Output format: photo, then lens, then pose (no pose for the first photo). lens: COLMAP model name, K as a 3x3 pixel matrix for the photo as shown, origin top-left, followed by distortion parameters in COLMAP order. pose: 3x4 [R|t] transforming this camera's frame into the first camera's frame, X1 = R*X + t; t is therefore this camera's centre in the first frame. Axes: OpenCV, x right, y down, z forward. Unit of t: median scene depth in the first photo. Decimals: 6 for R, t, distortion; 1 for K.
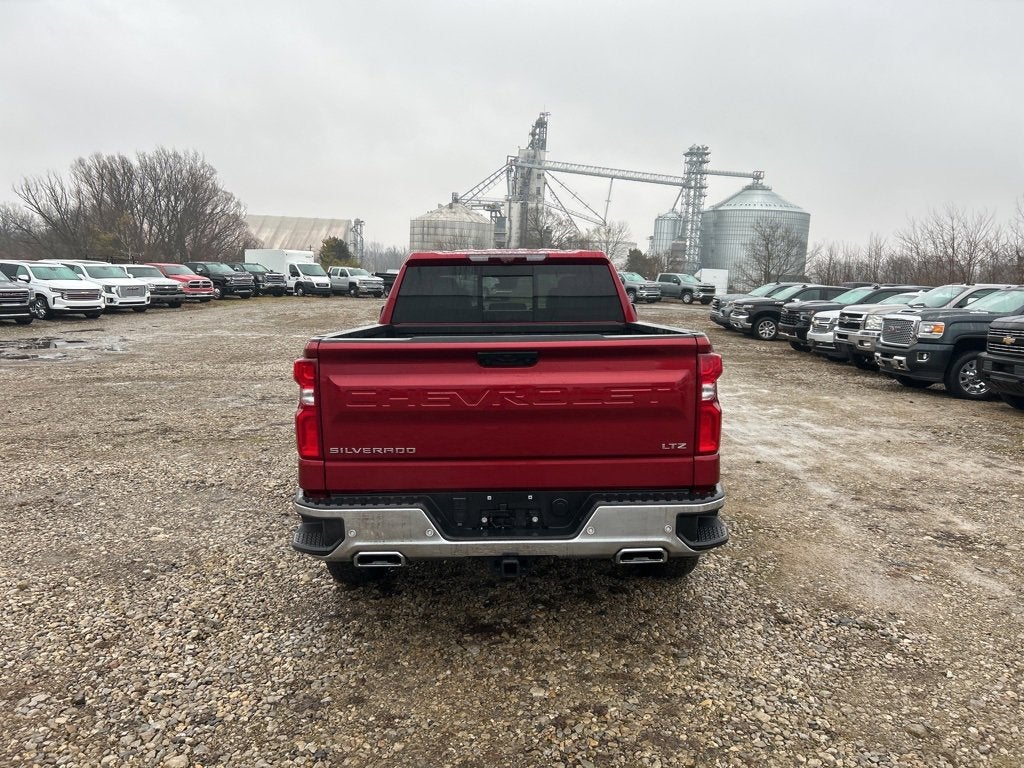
lens RADIAL K [[764.3, 0, 507.4], [0, 764.3, 385.1], [0, 0, 1]] dist [0.053230, -0.055091]
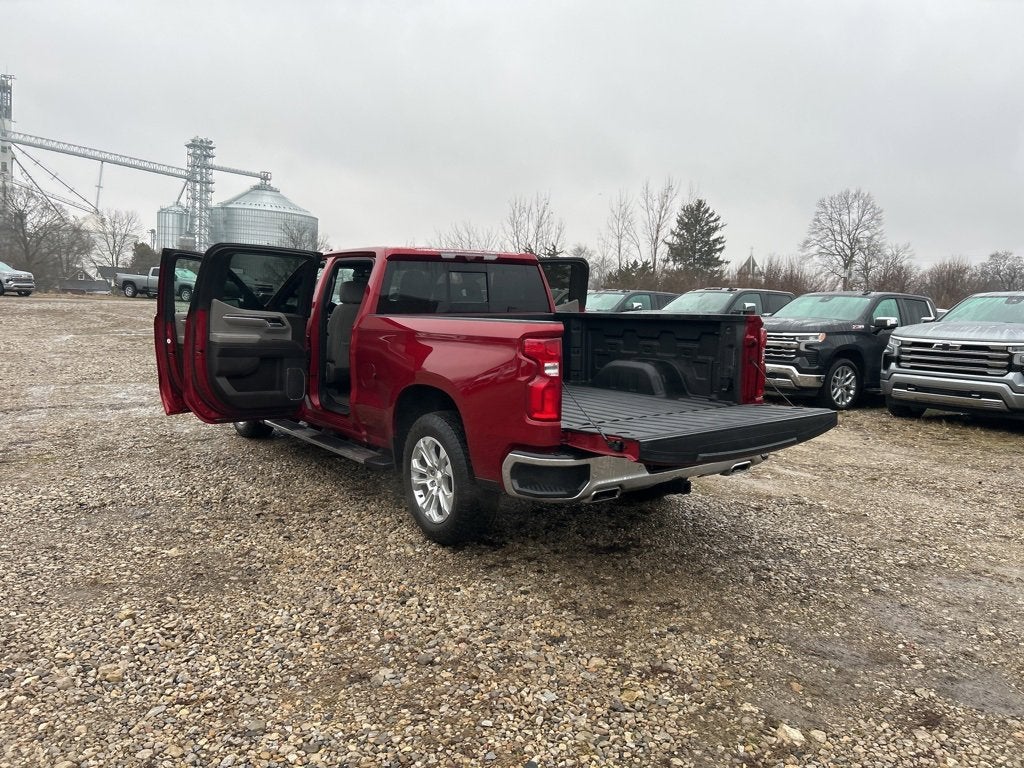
lens RADIAL K [[764.3, 0, 507.4], [0, 764.3, 385.1], [0, 0, 1]] dist [0.053230, -0.055091]
pose [[0.815689, -0.055906, 0.575784, -0.089204], [0.056143, 0.998271, 0.017393, 0.001277], [-0.575760, 0.018139, 0.817417, 0.005388]]
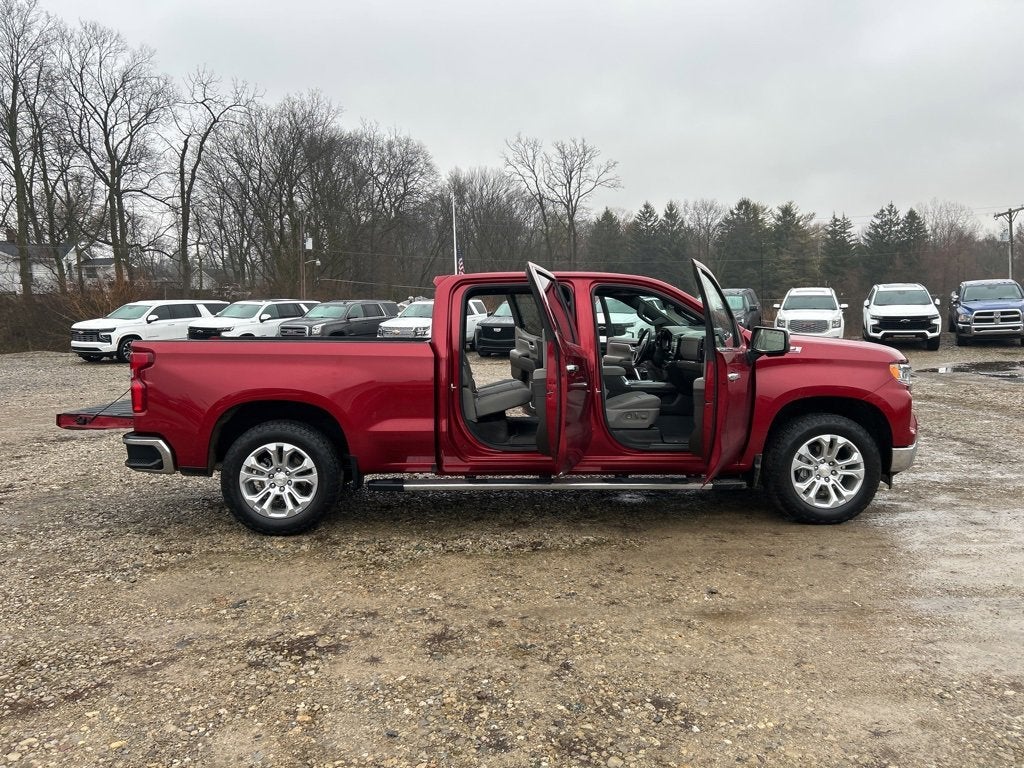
lens RADIAL K [[764.3, 0, 507.4], [0, 764.3, 385.1], [0, 0, 1]] dist [0.053230, -0.055091]
pose [[0.047717, 0.088589, -0.994925, 0.174644], [-0.112363, 0.990213, 0.082780, -0.017670], [0.992521, 0.107843, 0.057204, 0.151987]]
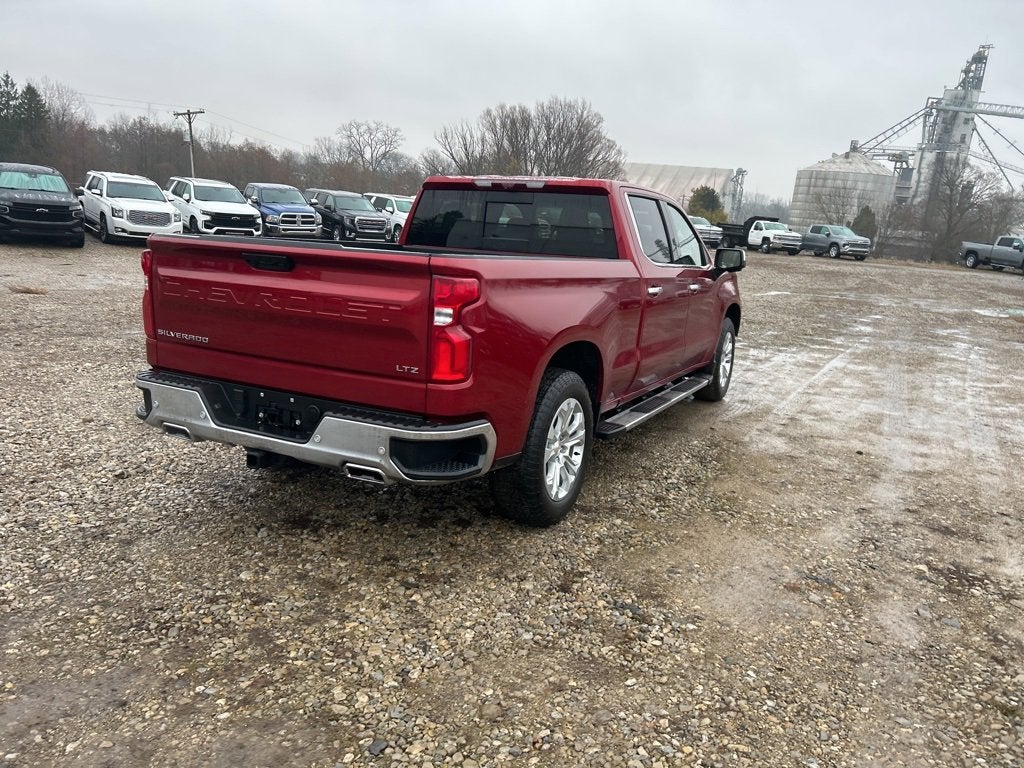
lens RADIAL K [[764.9, 0, 506.8], [0, 764.9, 375.3], [0, 0, 1]] dist [0.053936, -0.058532]
pose [[0.886131, 0.141709, -0.441237, 0.066396], [-0.119496, 0.989774, 0.077895, -0.000214], [0.447763, -0.016299, 0.894004, 0.017549]]
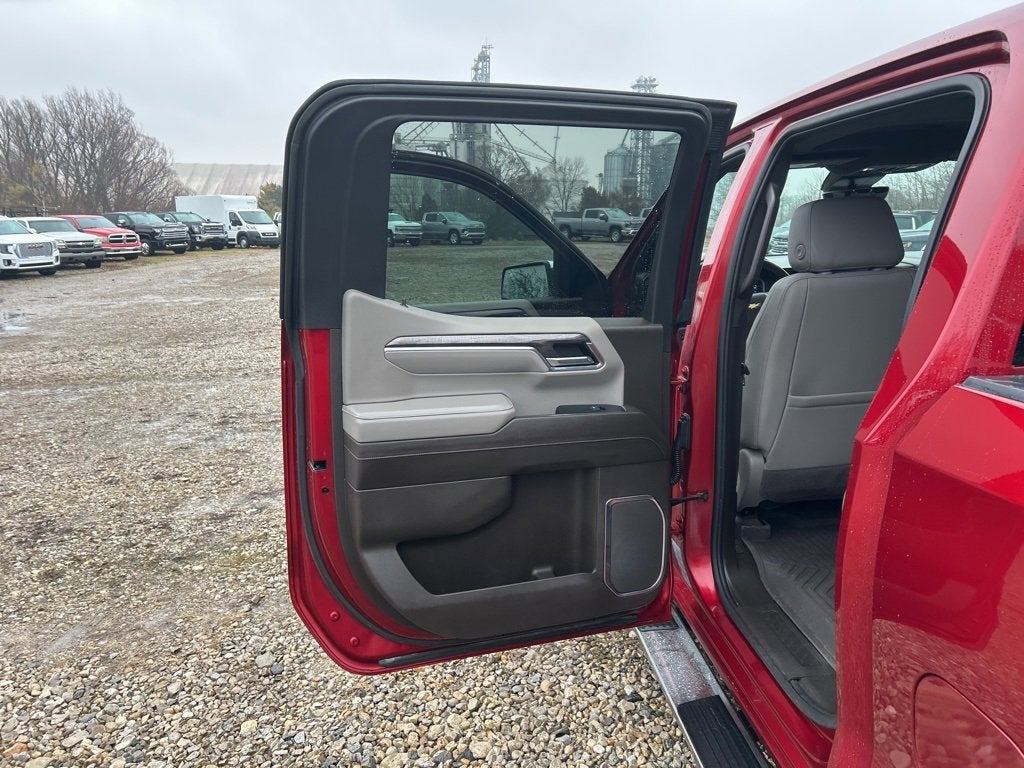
lens RADIAL K [[765.7, 0, 517.9], [0, 765.7, 379.6], [0, 0, 1]] dist [0.052216, -0.053002]
pose [[0.995944, -0.051209, 0.073982, -0.041142], [0.046316, 0.996717, 0.066408, -0.013927], [-0.077140, -0.062712, 0.995046, 0.119140]]
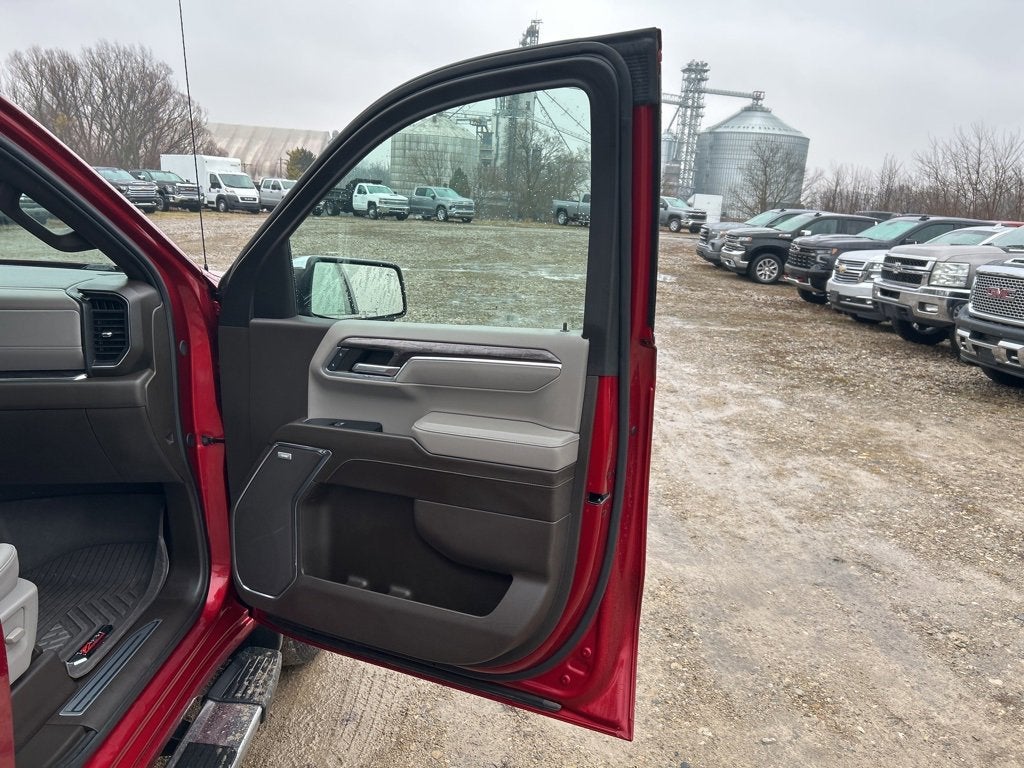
lens RADIAL K [[769.0, 0, 517.9], [0, 769.0, 385.4], [0, 0, 1]] dist [0.036960, -0.034702]
pose [[0.999398, 0.017552, 0.029937, 0.044361], [-0.020386, 0.995061, 0.097148, -0.018443], [-0.028084, -0.097700, 0.994820, 0.150522]]
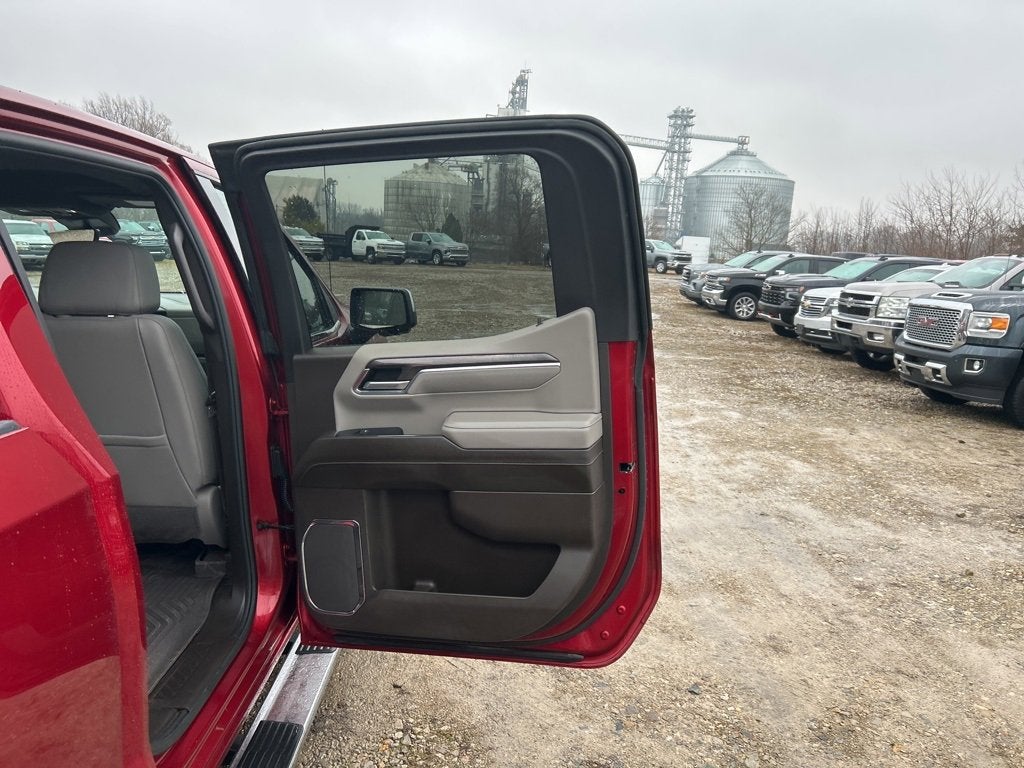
lens RADIAL K [[767.1, 0, 510.1], [0, 767.1, 390.9], [0, 0, 1]] dist [0.057917, -0.067971]
pose [[0.999523, 0.010235, 0.029132, 0.041362], [-0.011700, 0.998653, 0.050558, -0.014624], [-0.028575, -0.050874, 0.998296, 0.116023]]
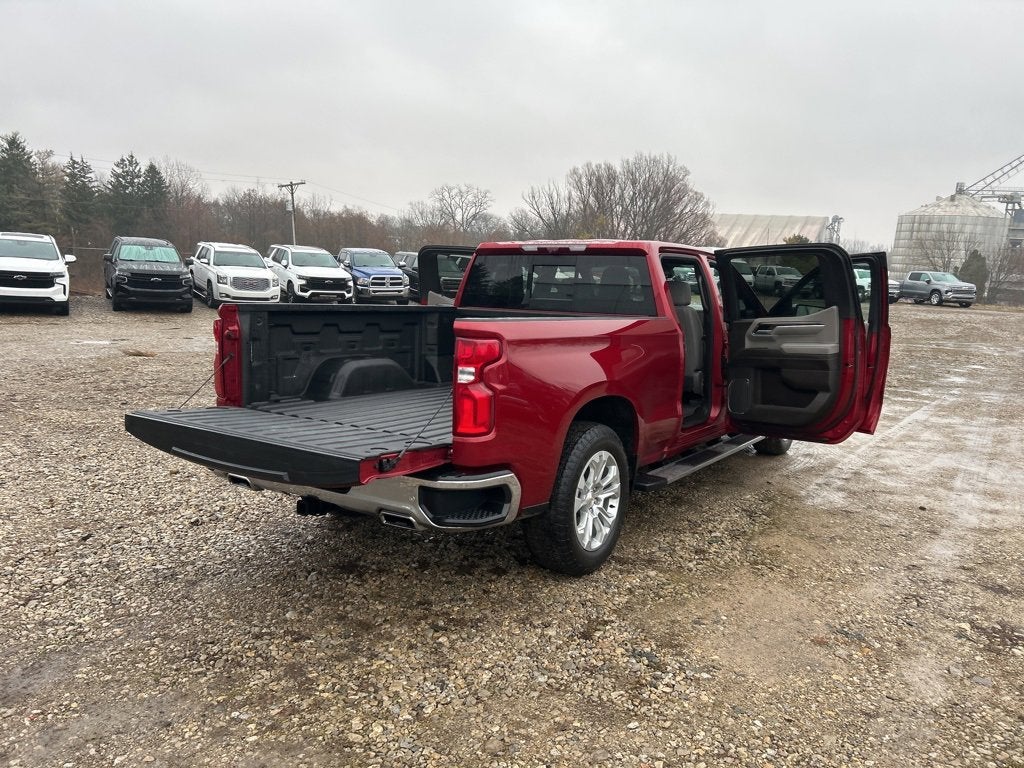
lens RADIAL K [[764.3, 0, 507.4], [0, 764.3, 385.1], [0, 0, 1]] dist [0.053230, -0.055091]
pose [[0.829496, 0.106960, -0.548176, 0.076214], [-0.105992, 0.993802, 0.033525, -0.001627], [0.548364, 0.030293, 0.835691, 0.016459]]
